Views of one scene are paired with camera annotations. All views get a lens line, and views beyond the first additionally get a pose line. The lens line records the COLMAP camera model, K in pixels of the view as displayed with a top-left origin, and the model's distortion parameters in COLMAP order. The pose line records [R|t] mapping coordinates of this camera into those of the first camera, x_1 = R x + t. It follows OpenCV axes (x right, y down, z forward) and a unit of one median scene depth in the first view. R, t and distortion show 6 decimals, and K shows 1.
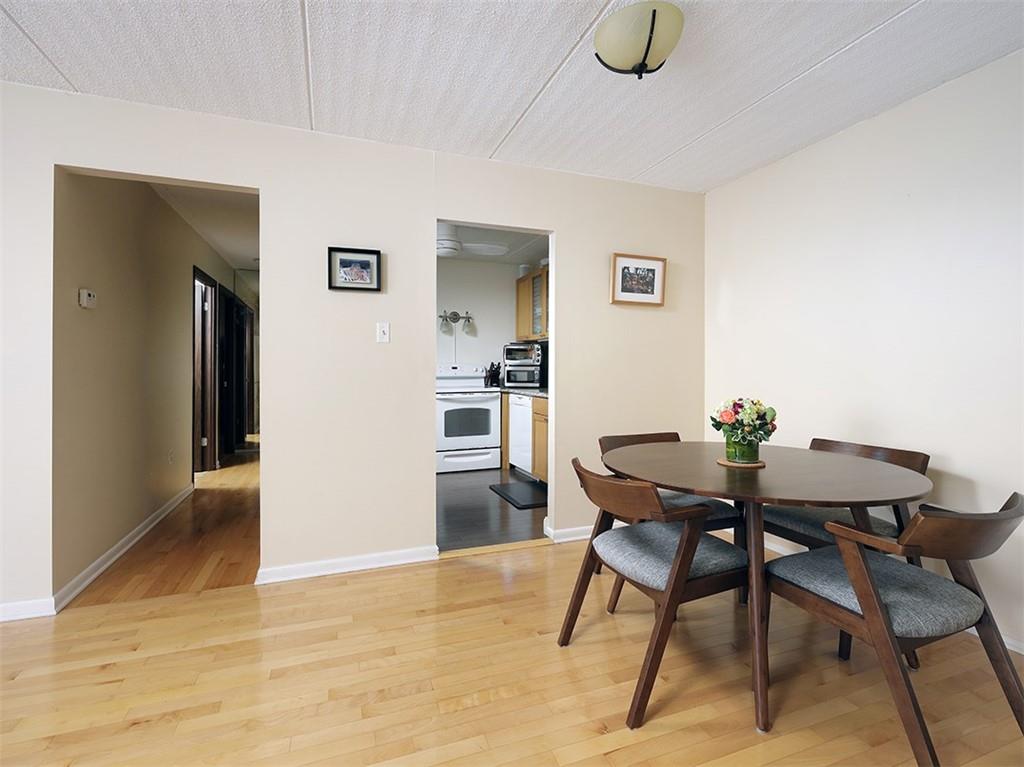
lens RADIAL K [[489.6, 0, 512.0], [0, 489.6, 383.5], [0, 0, 1]] dist [-0.000149, -0.000034]
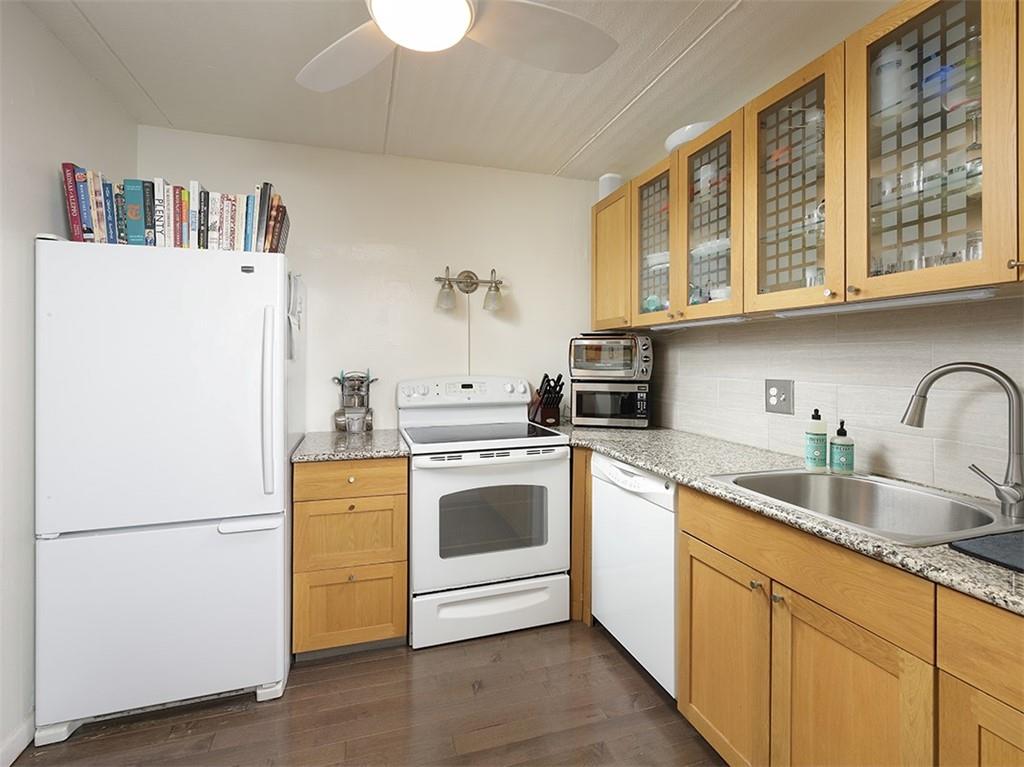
lens RADIAL K [[489.6, 0, 512.0], [0, 489.6, 383.5], [0, 0, 1]] dist [-0.000149, -0.000034]
pose [[0.998494, 0.000210, -0.054859, -0.047172], [0.000474, 0.999922, 0.012445, -0.040546], [0.054857, -0.012452, 0.998417, 0.524566]]
